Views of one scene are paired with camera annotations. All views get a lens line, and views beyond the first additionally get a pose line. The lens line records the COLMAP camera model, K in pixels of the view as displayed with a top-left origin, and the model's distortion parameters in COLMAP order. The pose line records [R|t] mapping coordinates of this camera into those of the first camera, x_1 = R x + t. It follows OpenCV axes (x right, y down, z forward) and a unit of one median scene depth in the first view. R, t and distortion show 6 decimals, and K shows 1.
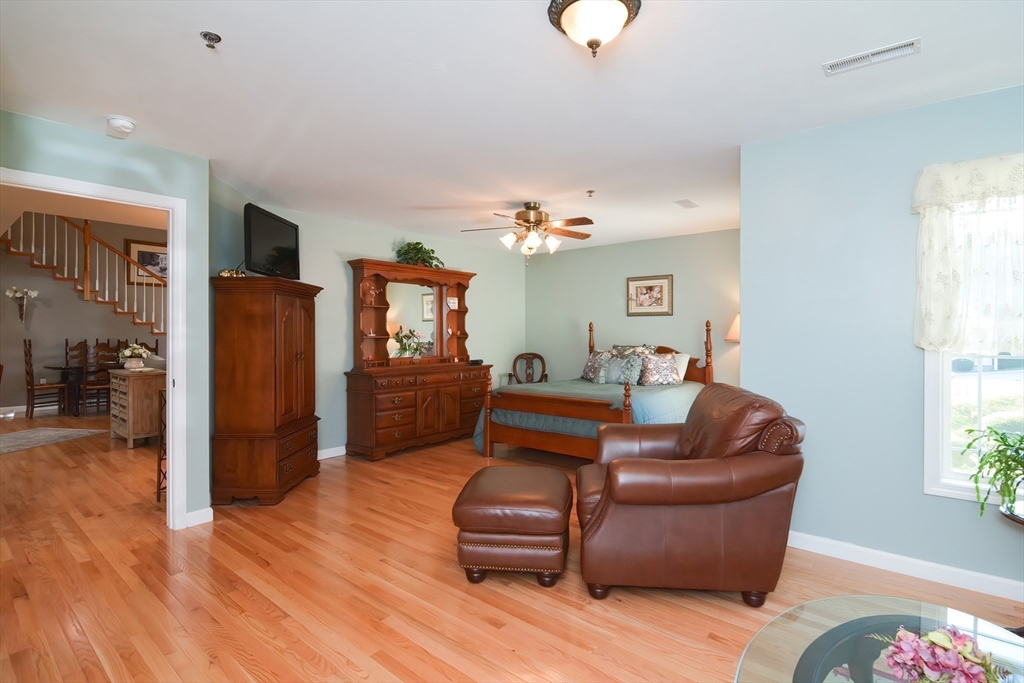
lens RADIAL K [[497.9, 0, 508.6], [0, 497.9, 334.1], [0, 0, 1]] dist [-0.003570, -0.000726]
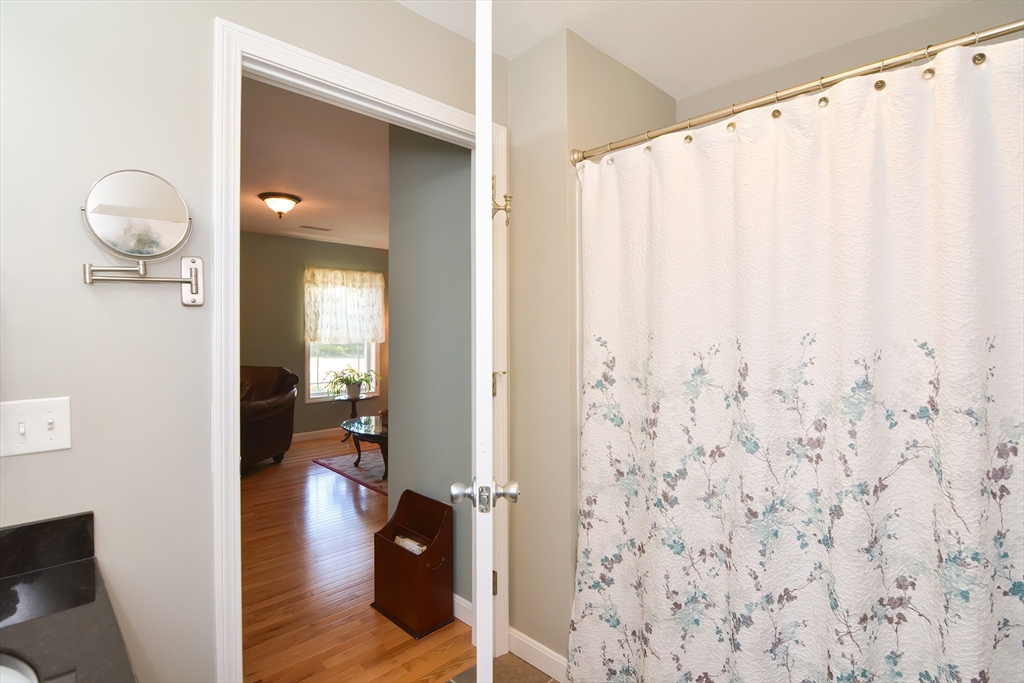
lens RADIAL K [[507.7, 0, 509.9], [0, 507.7, 320.7], [0, 0, 1]] dist [-0.004866, -0.008761]
pose [[0.104653, 0.019185, 0.994324, -0.649772], [0.008767, 0.999757, -0.020213, -0.006183], [-0.994470, 0.010833, 0.104459, -0.100010]]
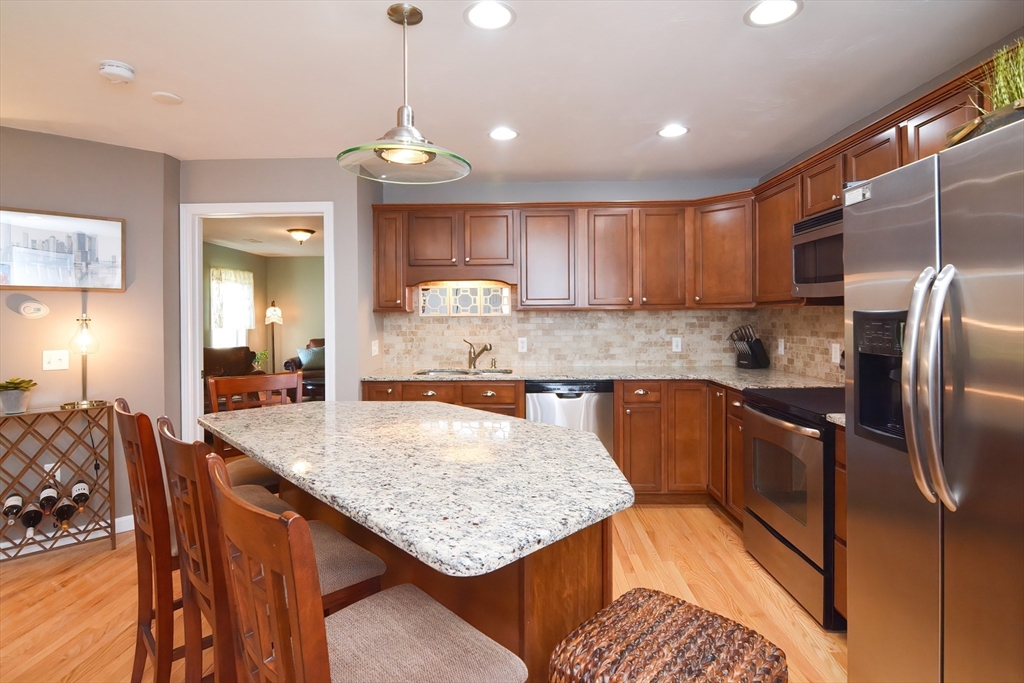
lens RADIAL K [[507.7, 0, 509.9], [0, 507.7, 320.7], [0, 0, 1]] dist [-0.004866, -0.008761]
pose [[-0.616172, -0.002958, 0.787606, -1.108027], [0.009835, 0.999886, 0.011449, -0.014873], [-0.787550, 0.014800, -0.616072, 0.636788]]
